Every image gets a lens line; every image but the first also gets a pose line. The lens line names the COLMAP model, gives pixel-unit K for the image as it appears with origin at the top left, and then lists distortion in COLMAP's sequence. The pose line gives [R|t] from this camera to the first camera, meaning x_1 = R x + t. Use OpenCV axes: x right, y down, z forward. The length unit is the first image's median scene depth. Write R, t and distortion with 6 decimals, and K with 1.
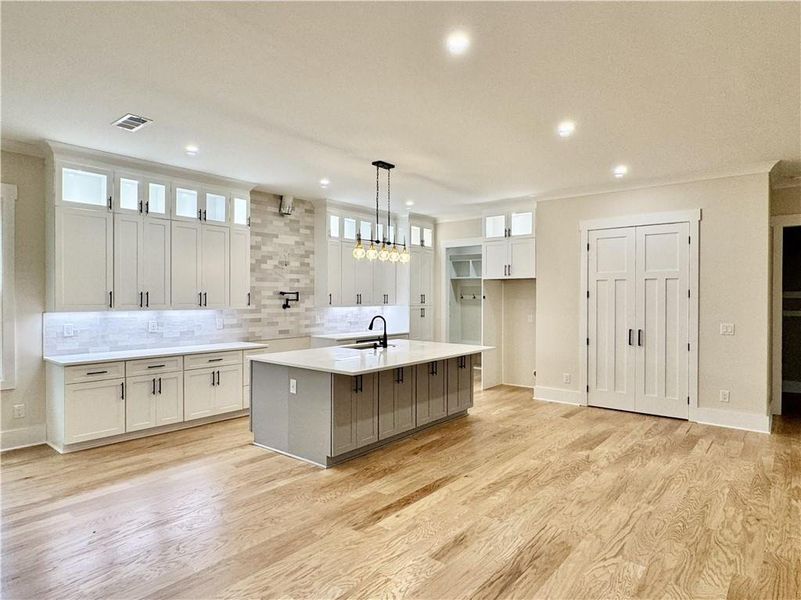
lens RADIAL K [[467.8, 0, 401.7], [0, 467.8, 293.8], [0, 0, 1]] dist [-0.008497, -0.002899]
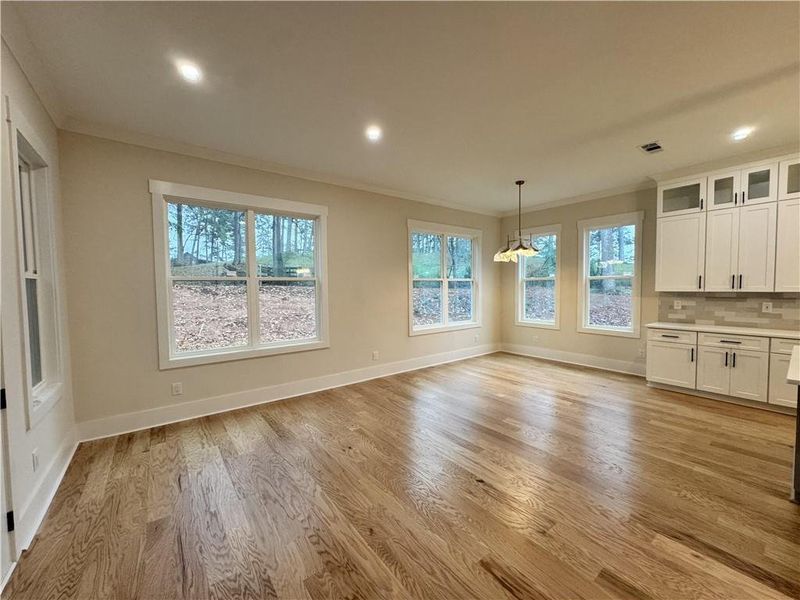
lens RADIAL K [[317.2, 0, 403.4], [0, 317.2, 301.6], [0, 0, 1]] dist [-0.000840, -0.000073]
pose [[-0.211775, 0.049170, -0.976081, 0.317209], [0.018456, 0.998757, 0.046309, 0.008712], [0.977144, -0.008207, -0.212420, 0.340674]]
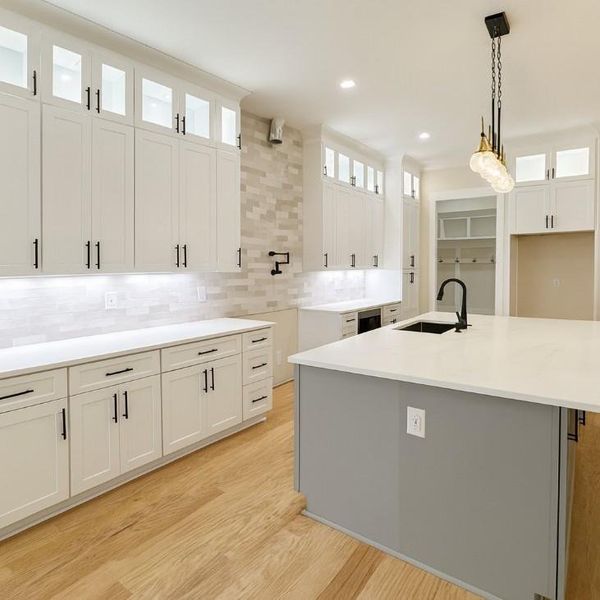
lens RADIAL K [[400.1, 0, 294.0], [0, 400.1, 270.9], [0, 0, 1]] dist [-0.023836, 0.008342]
pose [[0.999932, -0.007774, 0.008732, -0.274137], [0.007661, 0.999888, 0.012851, 0.026170], [-0.008831, -0.012783, 0.999879, 0.444294]]
